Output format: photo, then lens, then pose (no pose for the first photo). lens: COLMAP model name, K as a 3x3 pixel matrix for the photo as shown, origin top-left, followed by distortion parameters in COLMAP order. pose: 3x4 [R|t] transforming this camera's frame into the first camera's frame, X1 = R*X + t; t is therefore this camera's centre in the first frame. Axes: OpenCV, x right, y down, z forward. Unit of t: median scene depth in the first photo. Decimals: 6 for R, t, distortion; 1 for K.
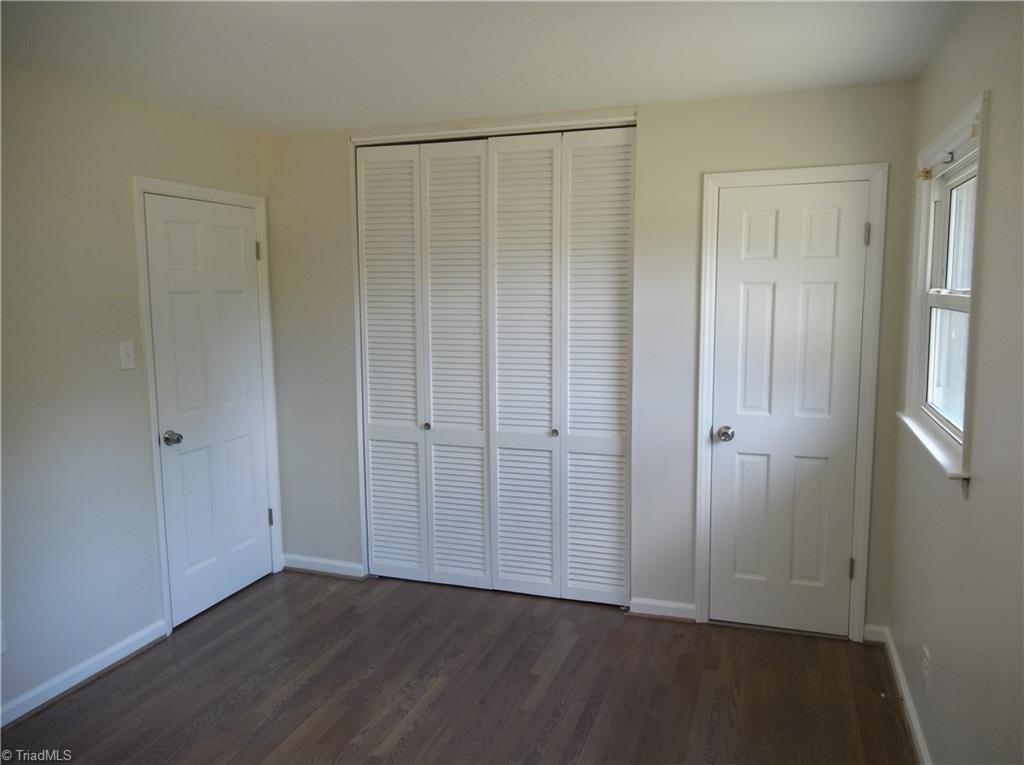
lens RADIAL K [[774.5, 0, 512.0], [0, 774.5, 382.5], [0, 0, 1]] dist [-0.000451, 0.000036]
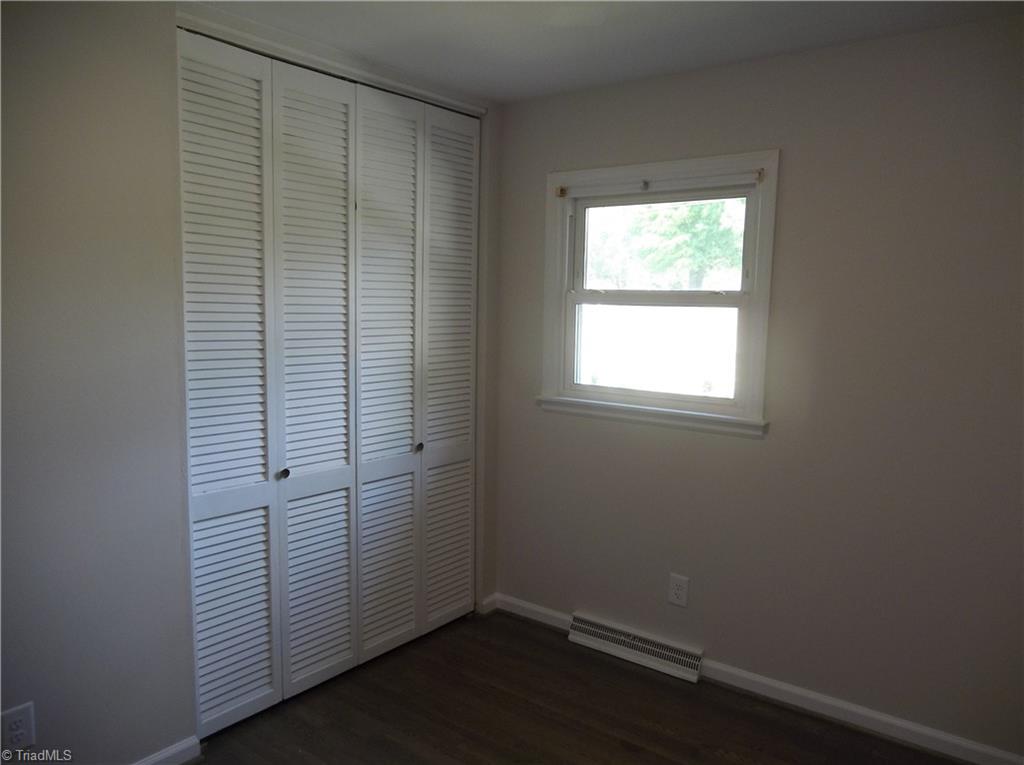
lens RADIAL K [[774.5, 0, 512.0], [0, 774.5, 382.5], [0, 0, 1]] dist [-0.000451, 0.000036]
pose [[0.320638, -0.080549, 0.943771, -0.698098], [0.098008, 0.993851, 0.051526, -0.041627], [-0.942118, 0.075976, 0.326560, 0.594469]]
